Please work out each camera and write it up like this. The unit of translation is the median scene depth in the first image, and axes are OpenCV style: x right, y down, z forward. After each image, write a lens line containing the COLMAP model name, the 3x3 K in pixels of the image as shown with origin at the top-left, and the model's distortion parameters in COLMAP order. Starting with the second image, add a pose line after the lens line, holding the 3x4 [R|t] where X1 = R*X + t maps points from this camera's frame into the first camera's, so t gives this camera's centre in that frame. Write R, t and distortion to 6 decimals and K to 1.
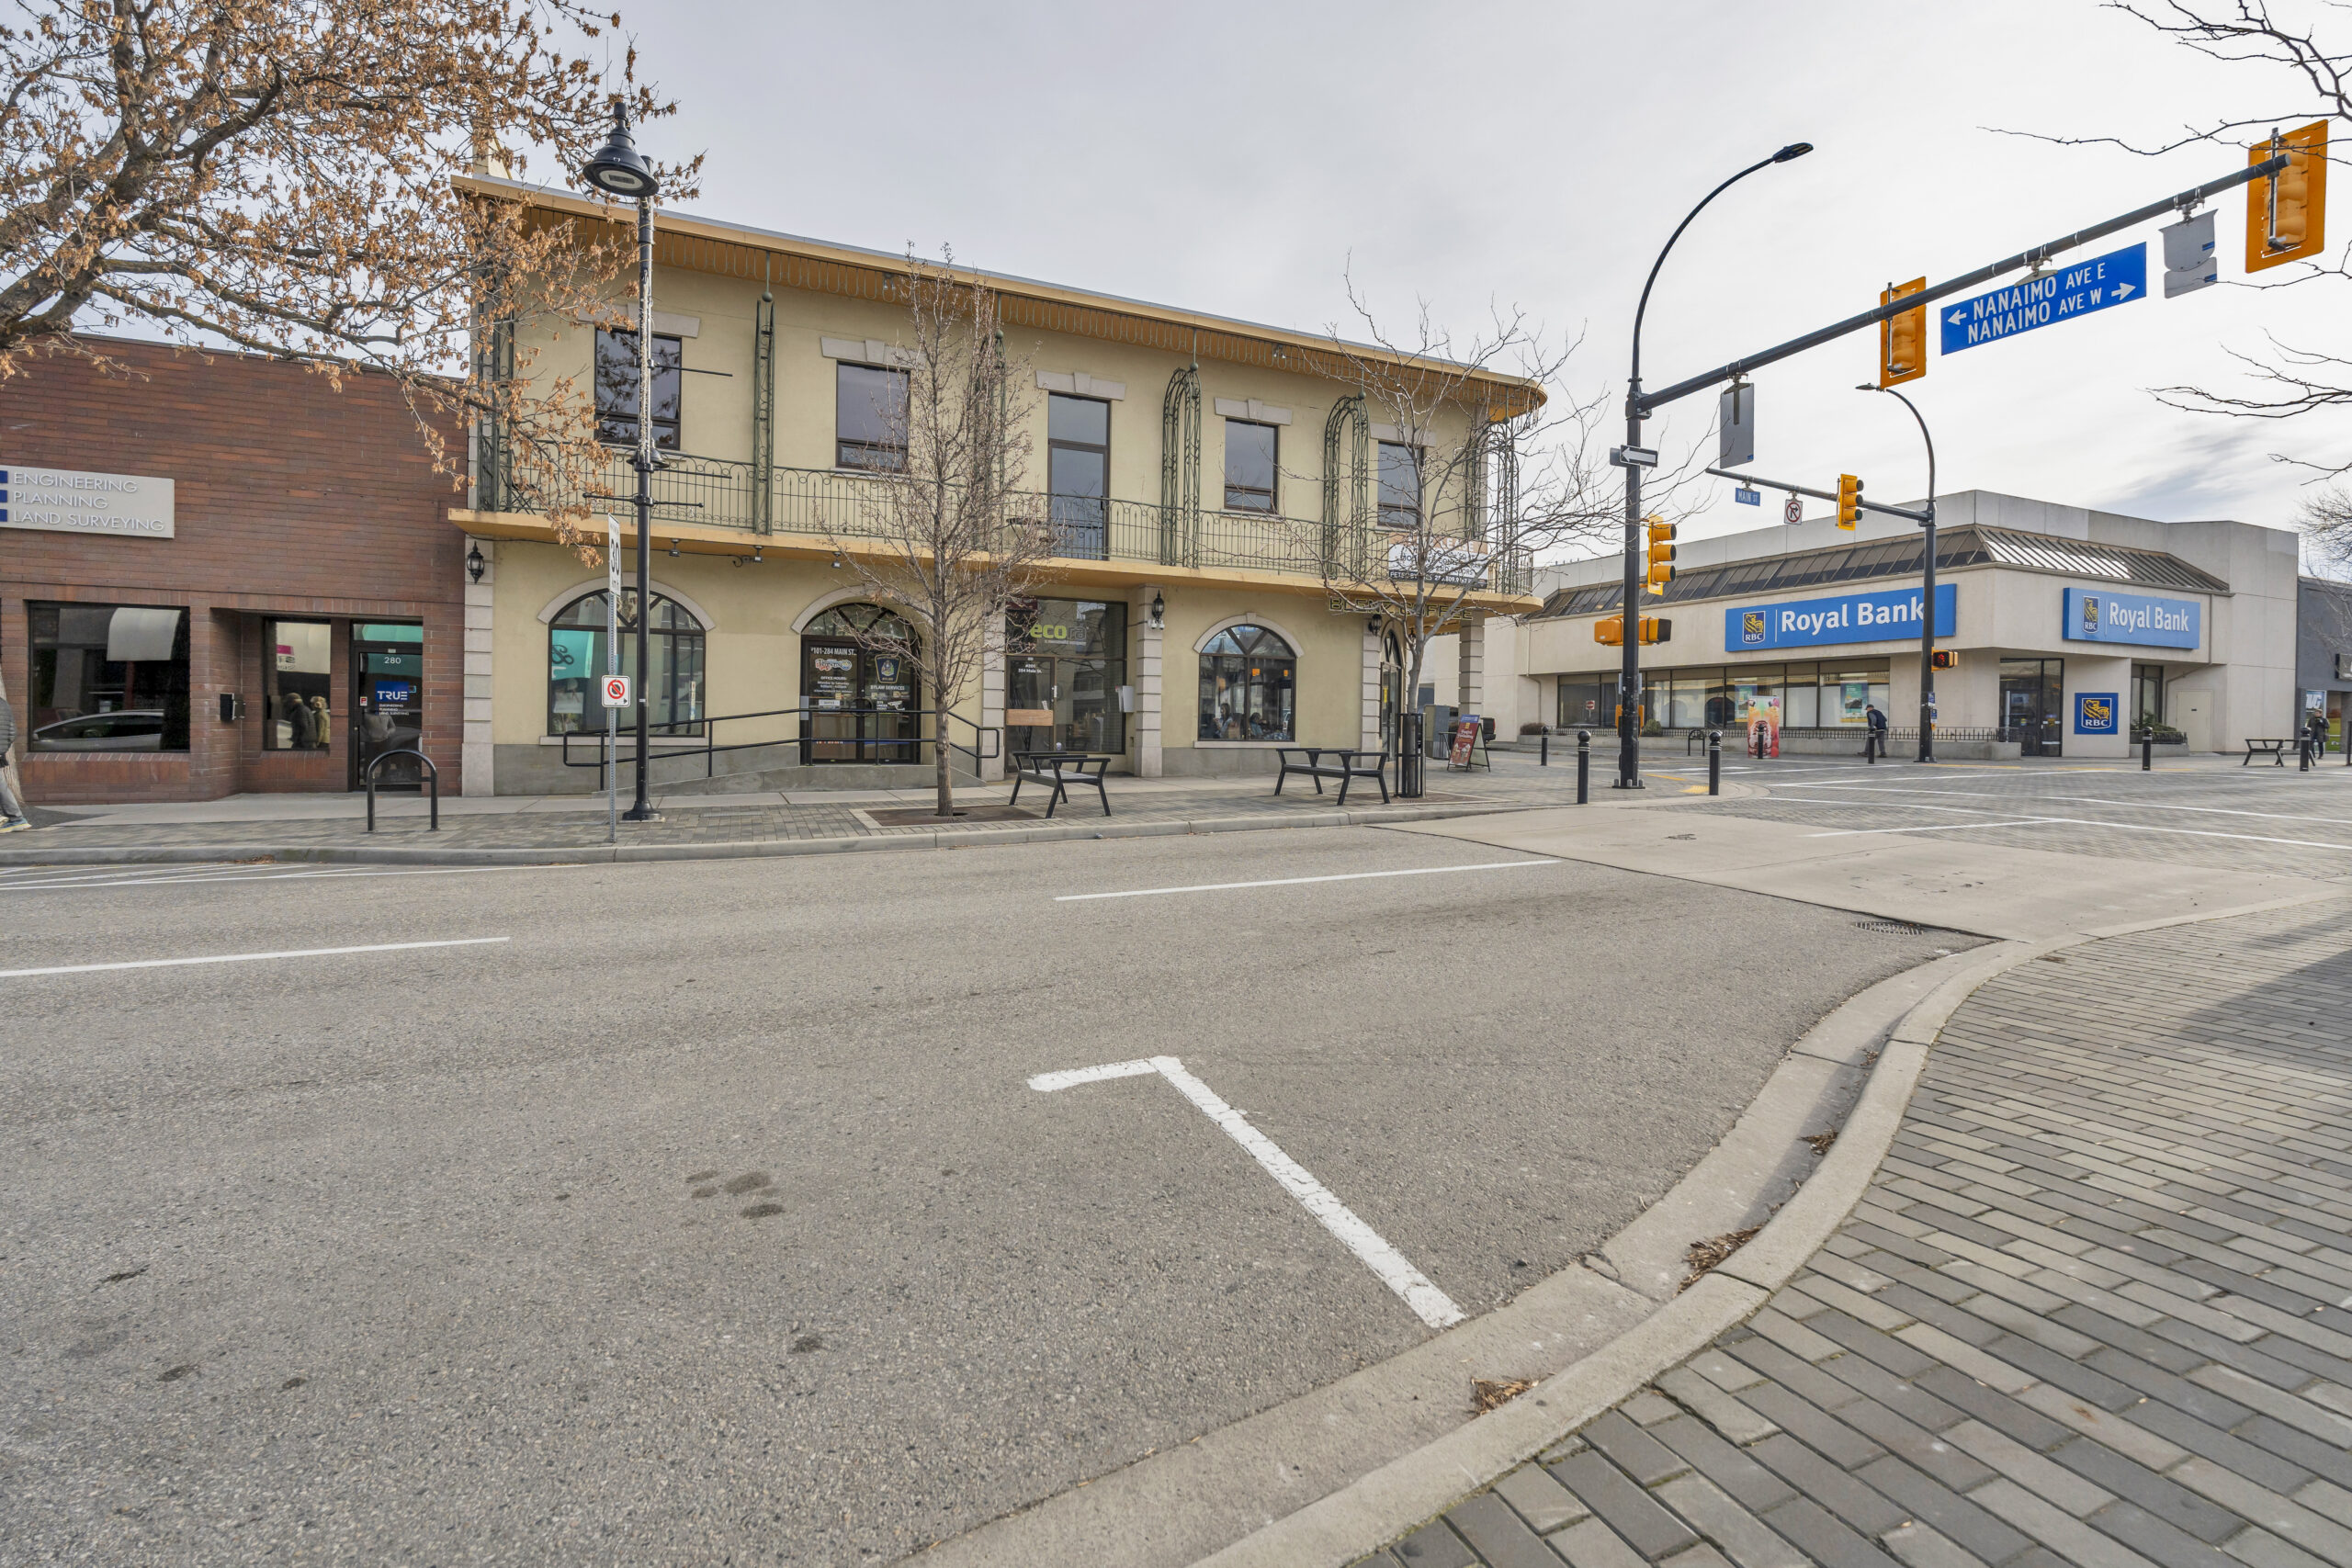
lens RADIAL K [[976.1, 0, 1148.4], [0, 976.1, 730.3], [0, 0, 1]] dist [0.000119, 0.000098]
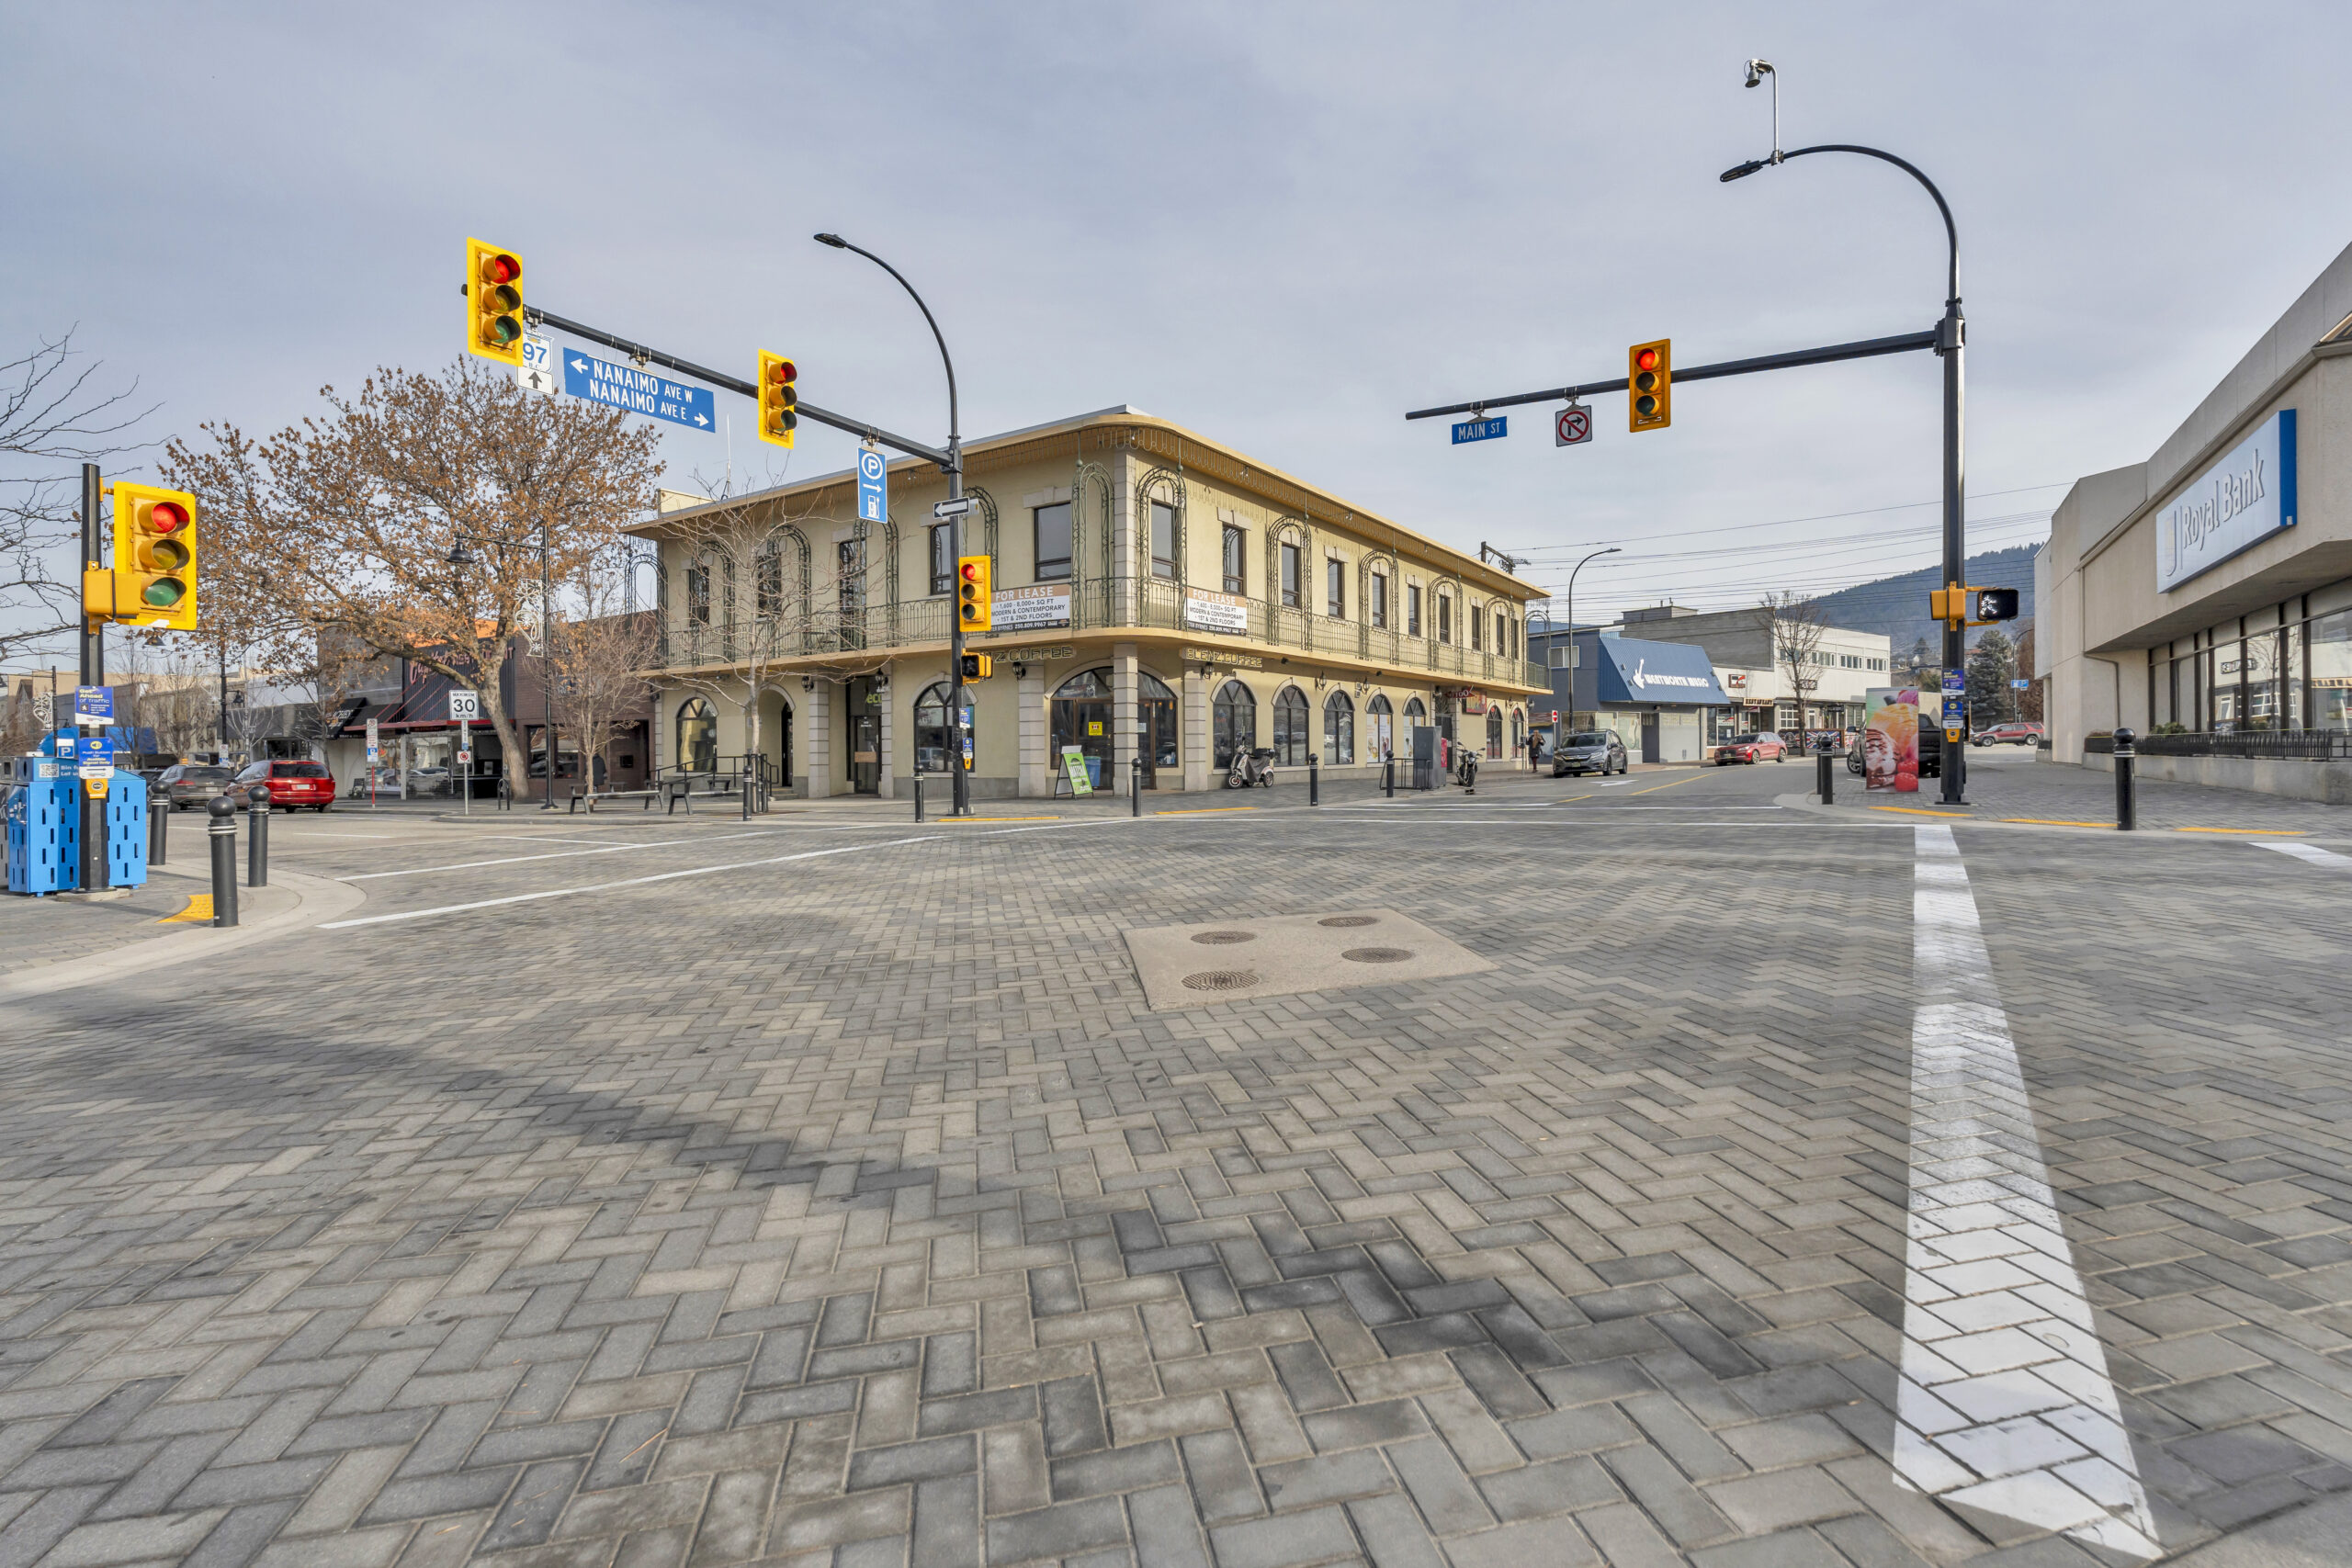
lens RADIAL K [[1039.6, 0, 1200.5], [0, 1039.6, 747.0], [0, 0, 1]] dist [-0.003791, -0.000226]
pose [[0.572655, -0.022892, -0.819477, 1.486056], [0.017201, 0.999726, -0.015907, 0.005657], [0.819616, -0.004986, 0.572892, 0.515001]]
